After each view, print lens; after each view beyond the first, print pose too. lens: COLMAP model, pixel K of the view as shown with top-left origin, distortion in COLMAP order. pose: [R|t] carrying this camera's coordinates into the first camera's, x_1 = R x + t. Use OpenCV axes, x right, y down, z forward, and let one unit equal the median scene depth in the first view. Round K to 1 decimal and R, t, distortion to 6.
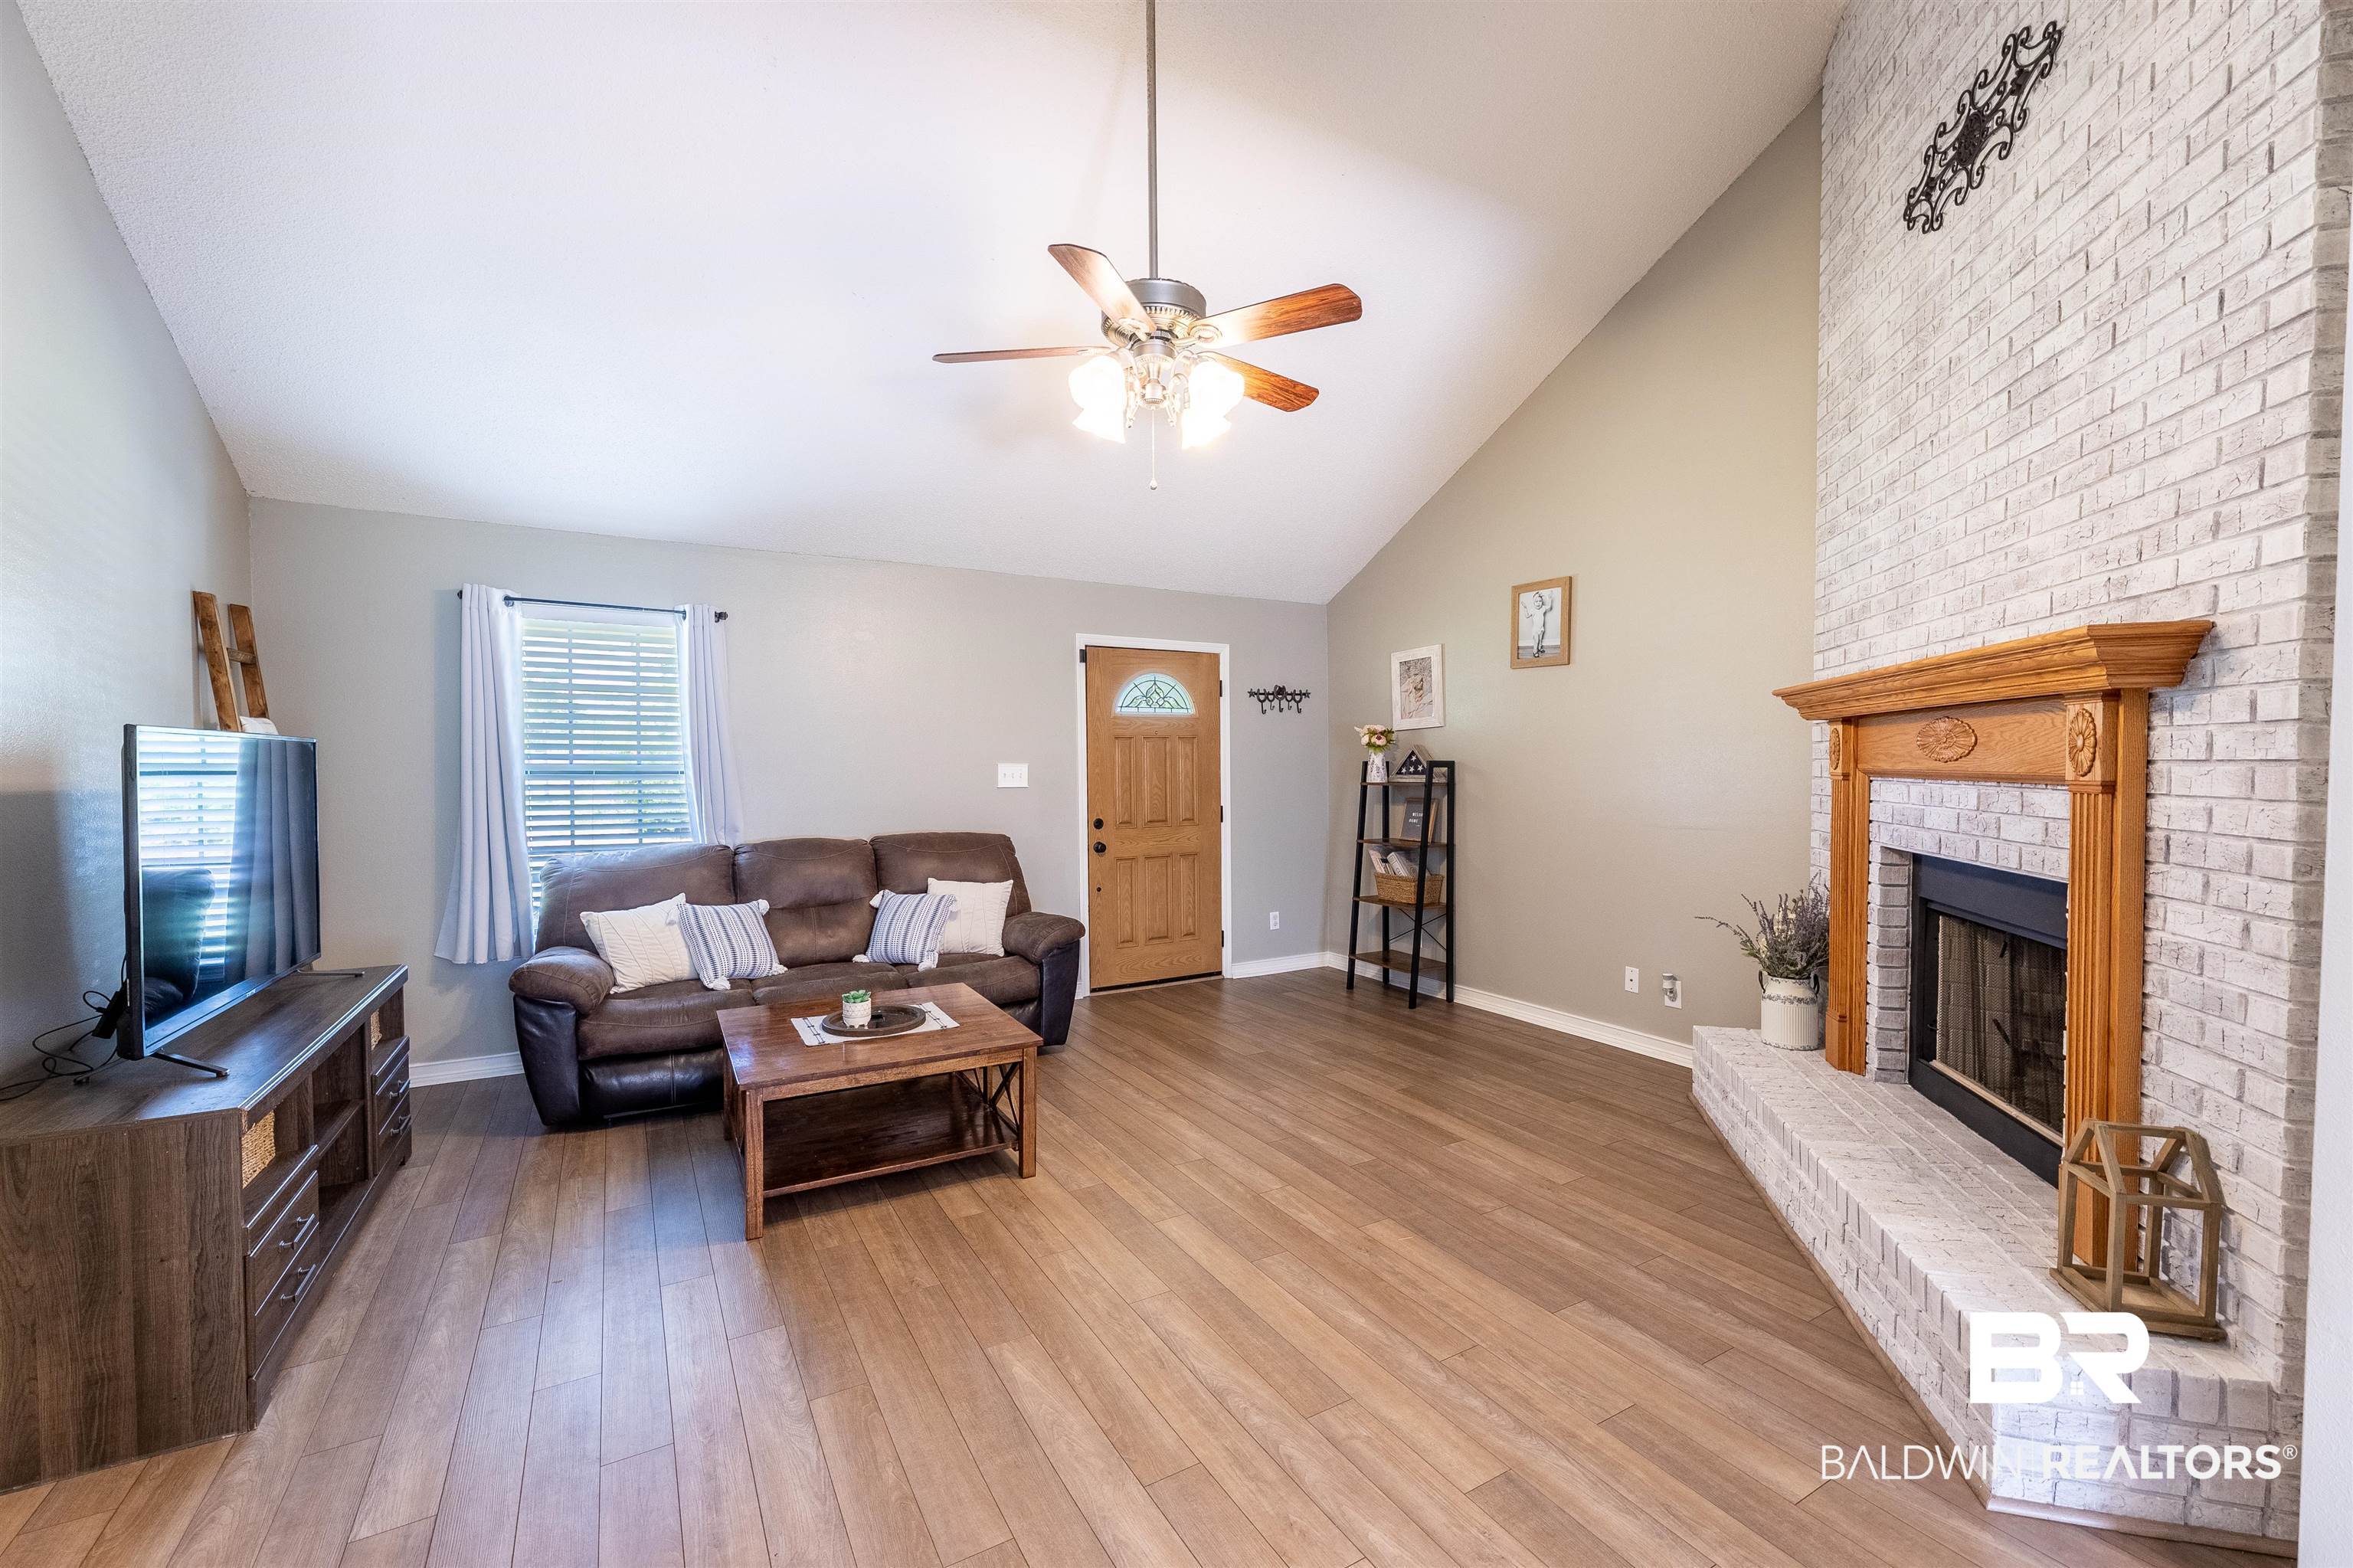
lens RADIAL K [[963.8, 0, 1175.3], [0, 963.8, 776.8], [0, 0, 1]] dist [0.000802, 0.000620]
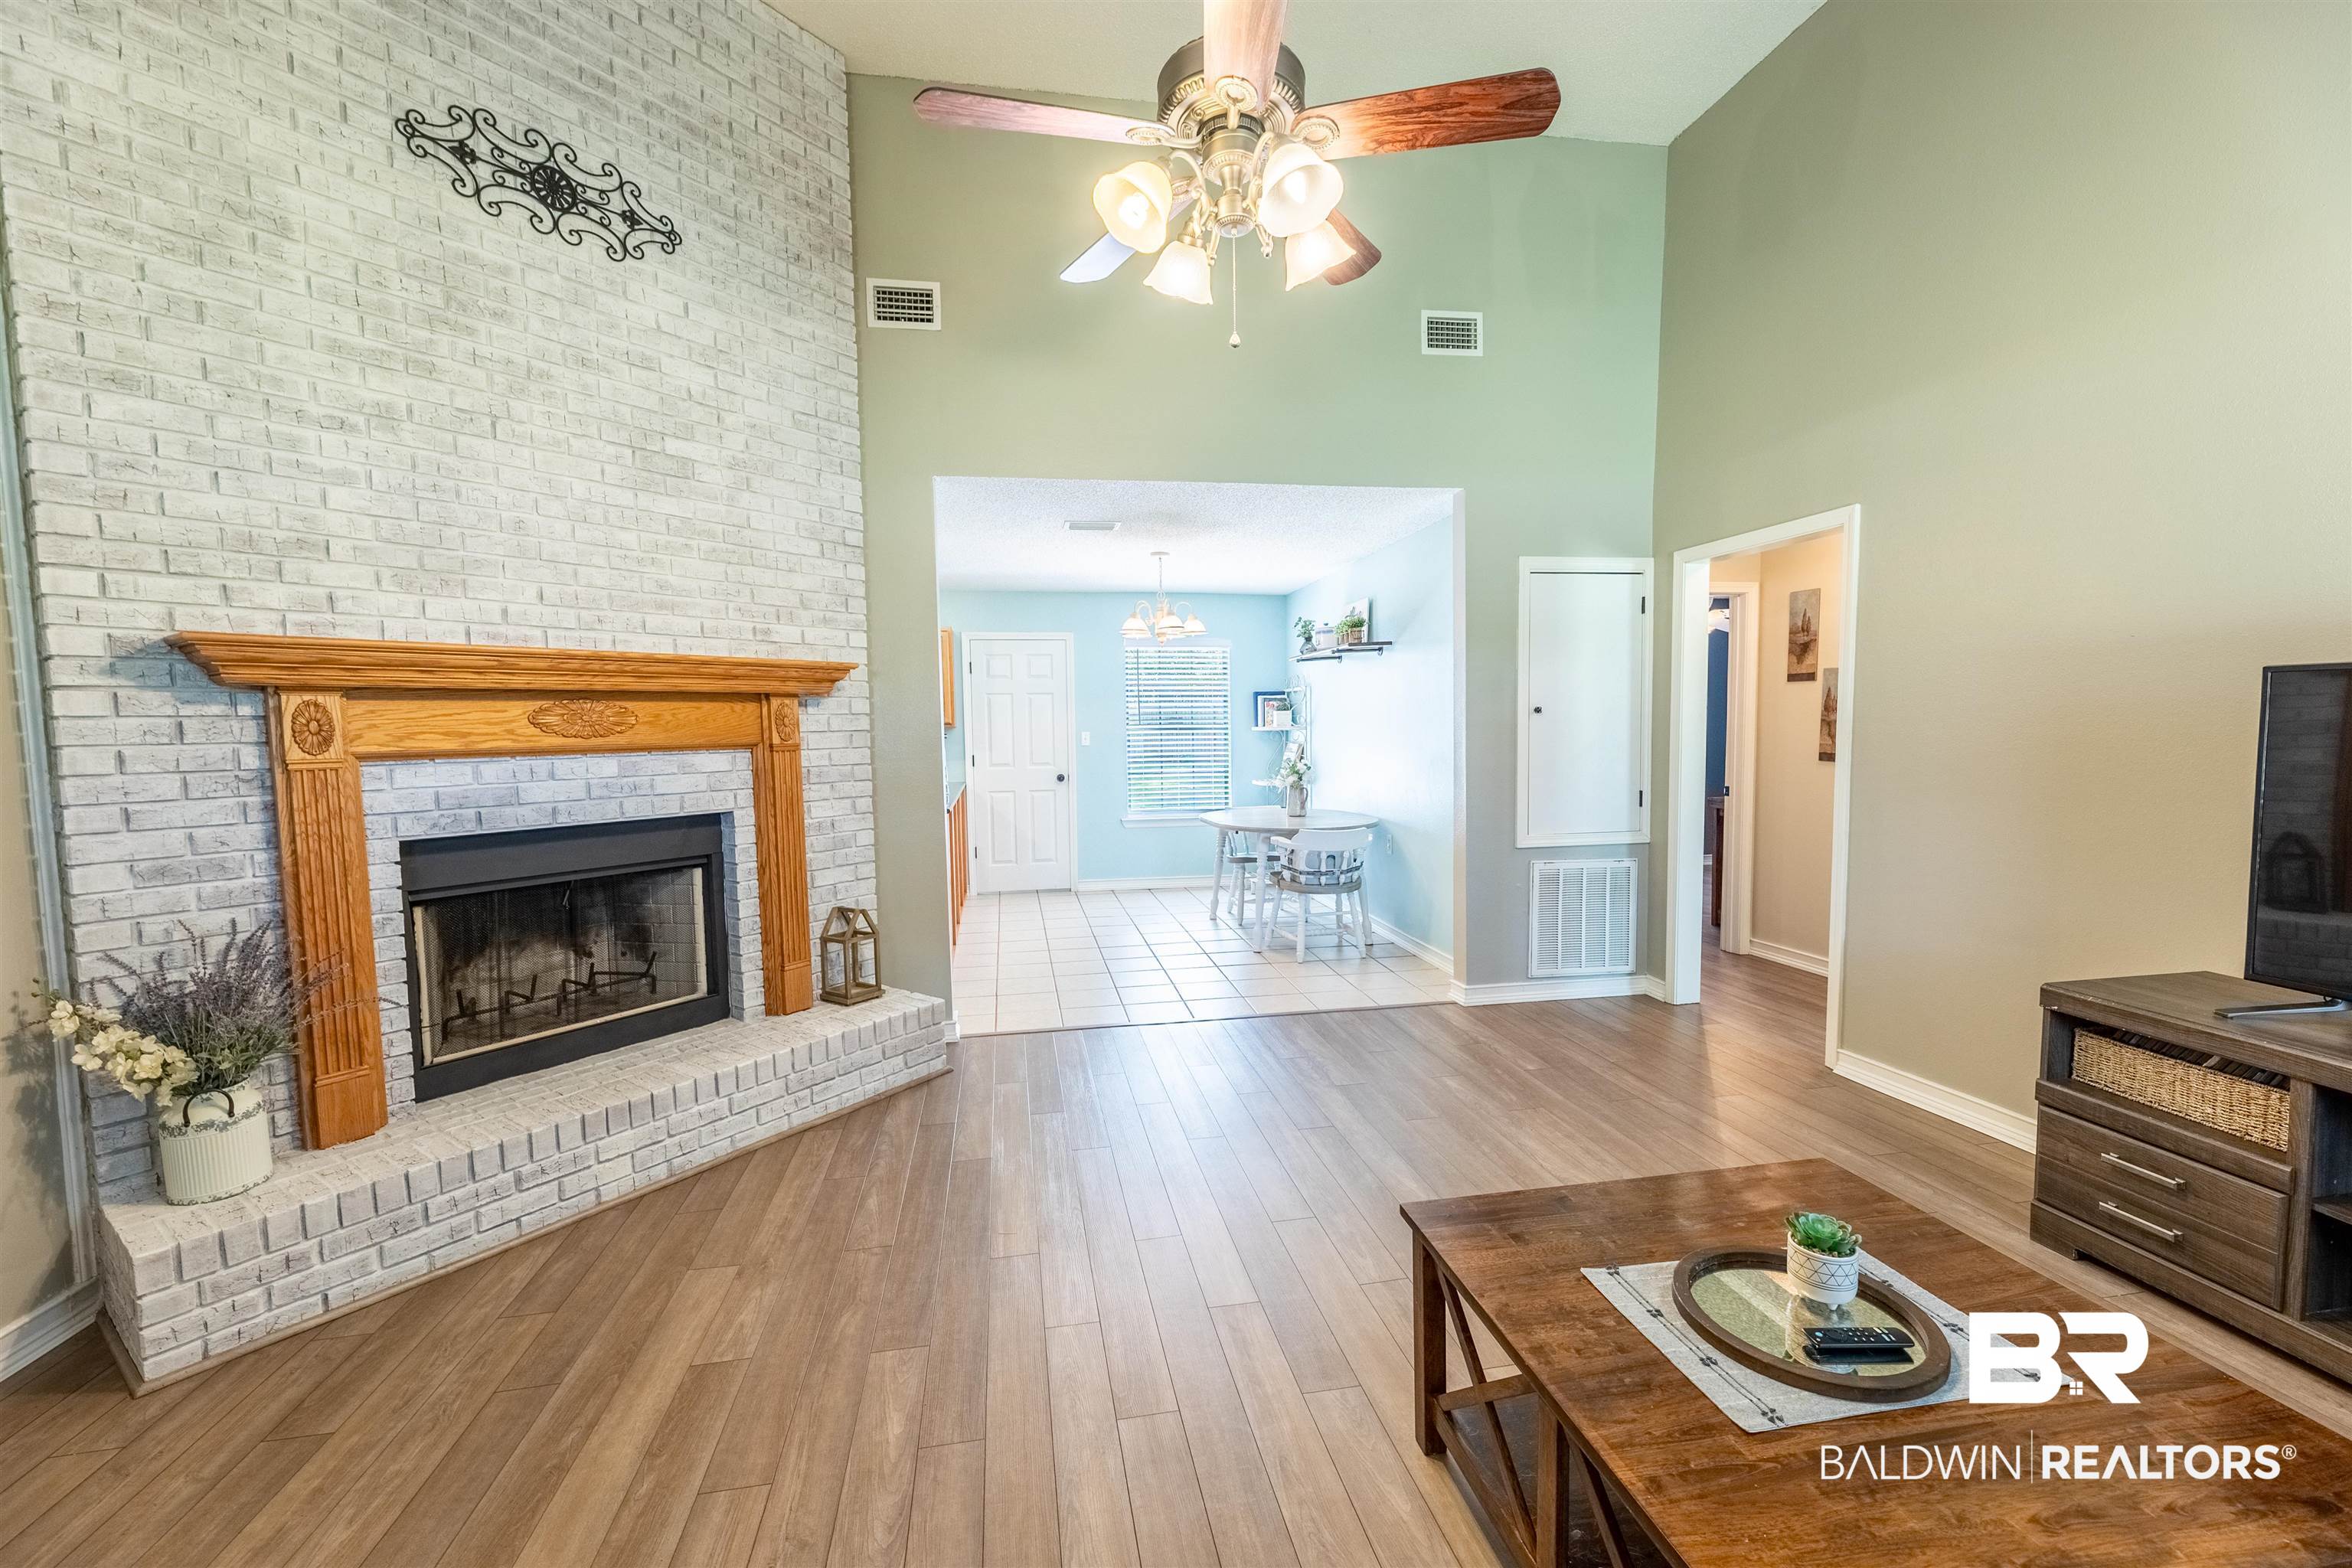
lens RADIAL K [[963.3, 0, 1168.3], [0, 963.3, 788.3], [0, 0, 1]] dist [0.000802, 0.000620]
pose [[-0.939165, -0.009620, 0.343333, -0.267304], [0.022553, 0.995723, 0.089592, -0.048422], [-0.342726, 0.091885, -0.934931, 2.045987]]
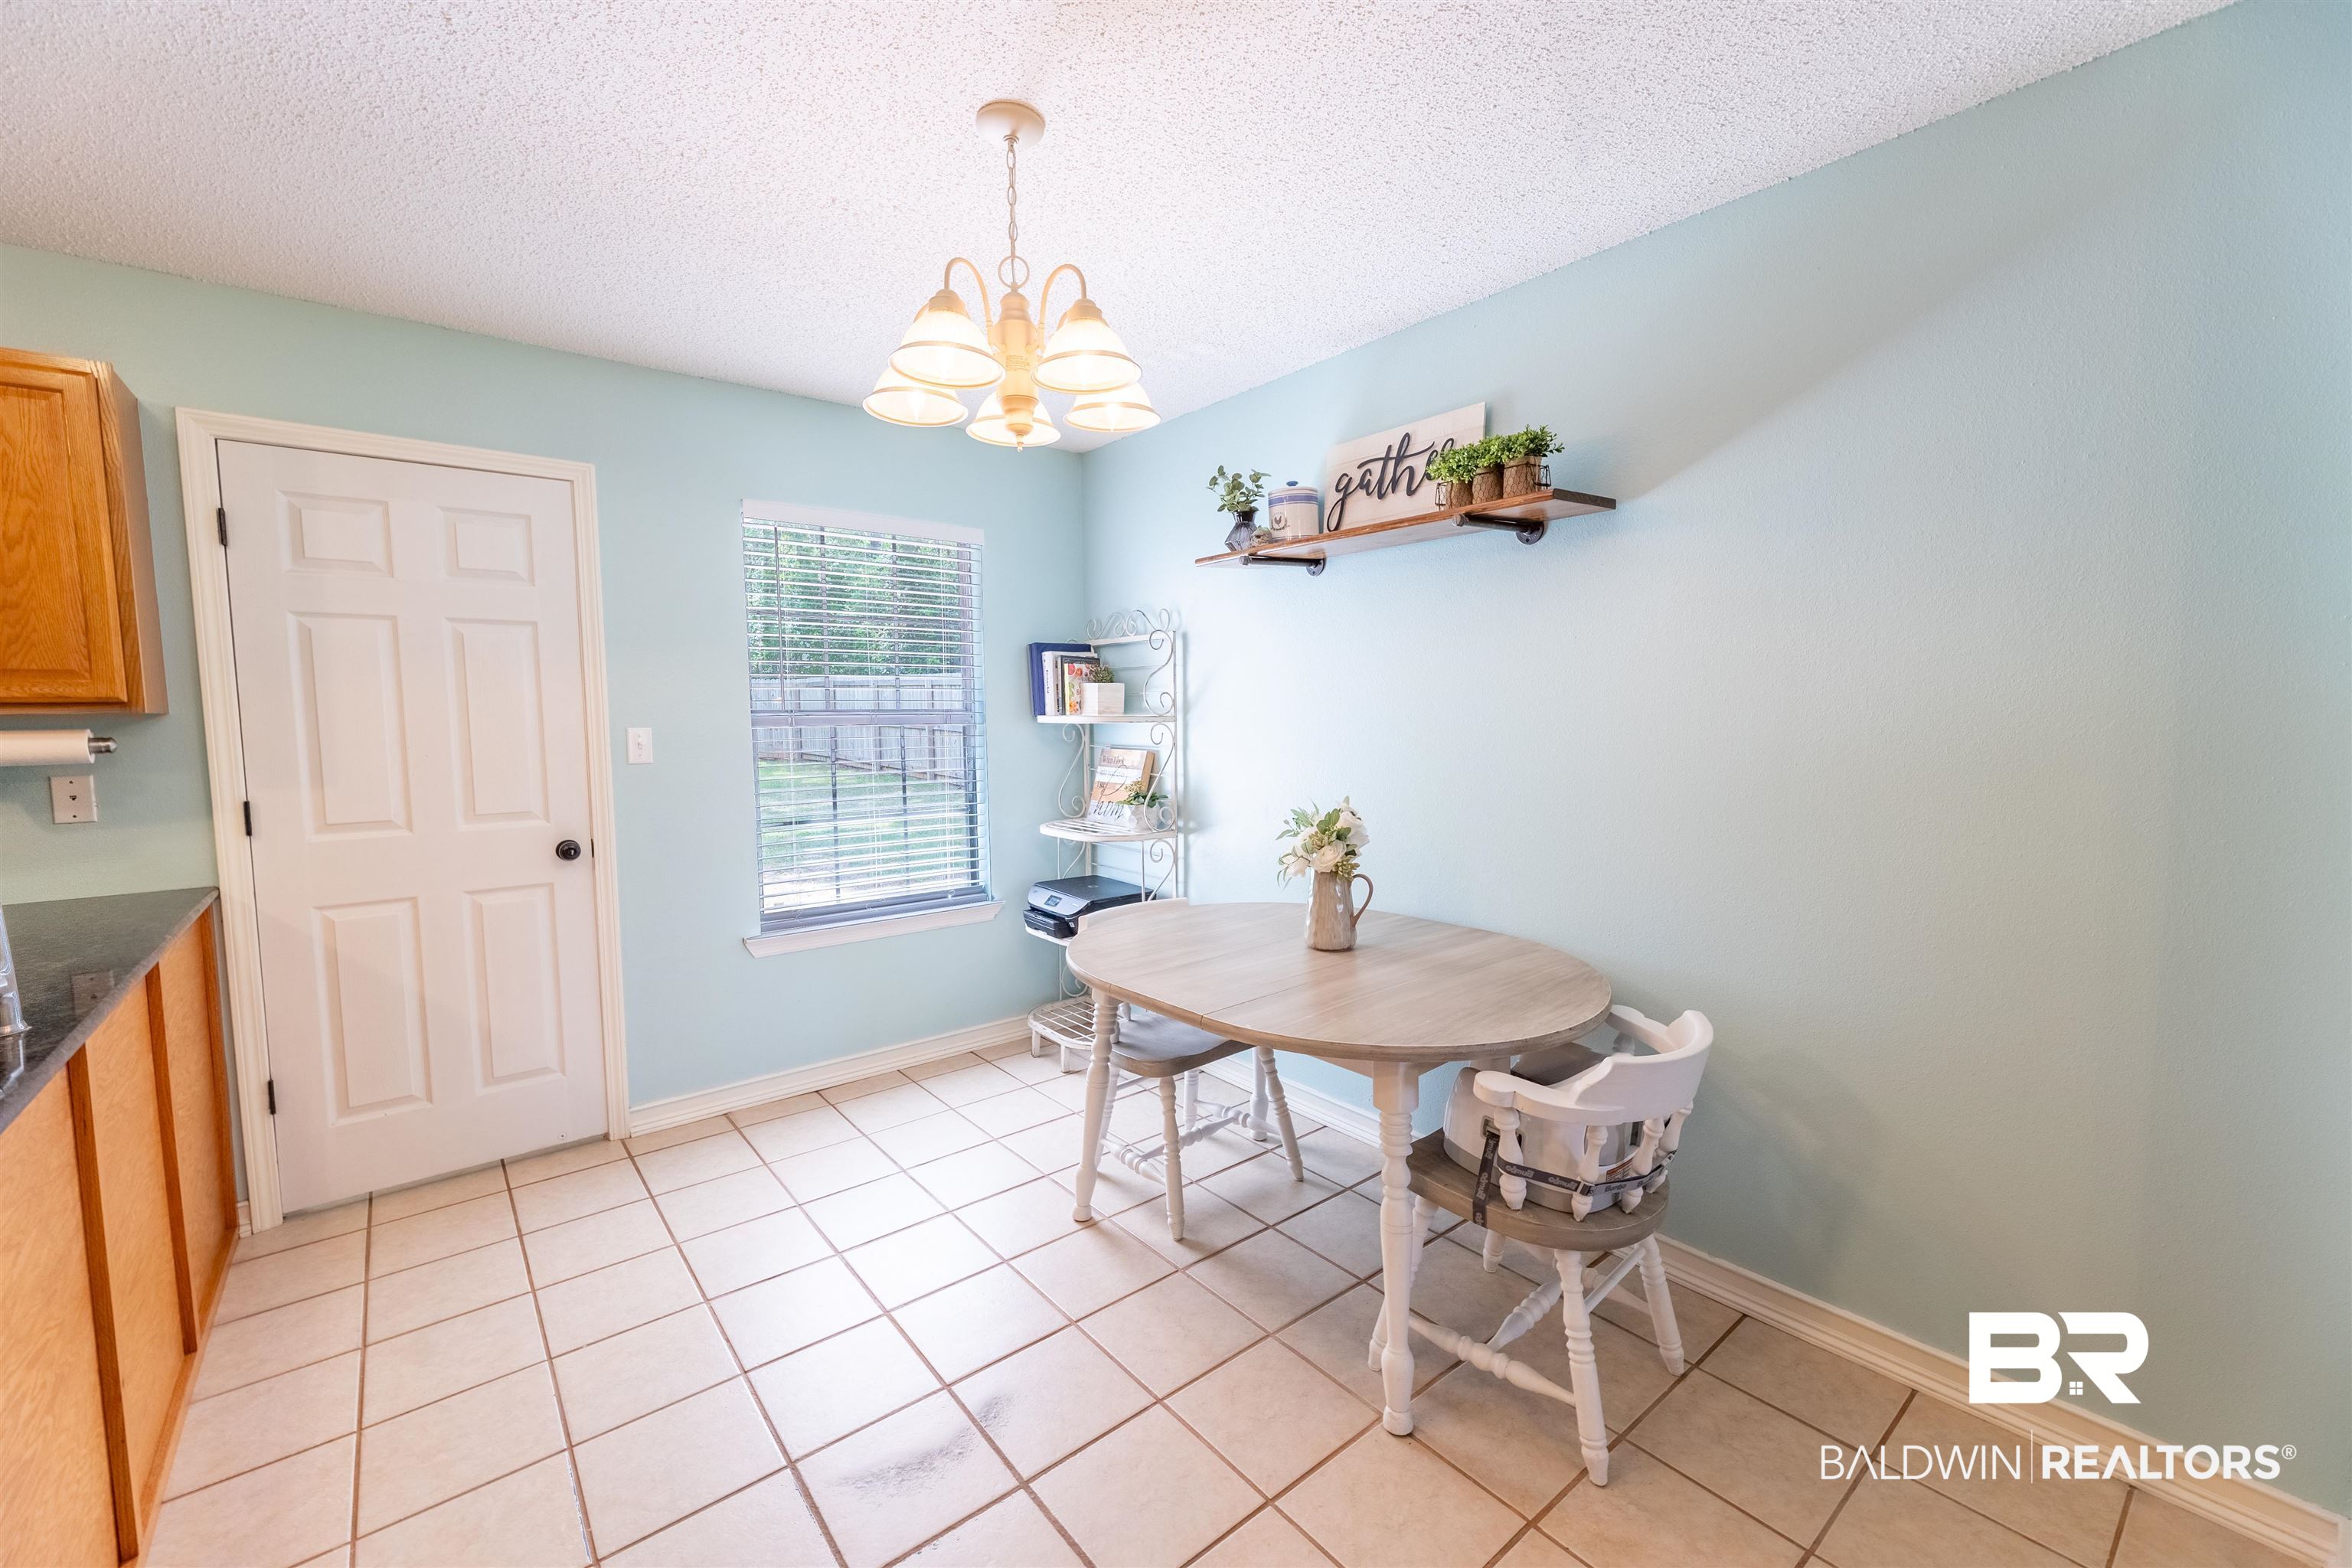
lens RADIAL K [[963.3, 0, 1168.6], [0, 963.3, 782.4], [0, 0, 1]] dist [0.000802, 0.000620]
pose [[-0.986915, 0.018322, -0.160199, 0.219089], [0.001505, 0.994526, 0.104478, -0.029148], [0.161236, 0.102870, -0.981540, 1.176992]]
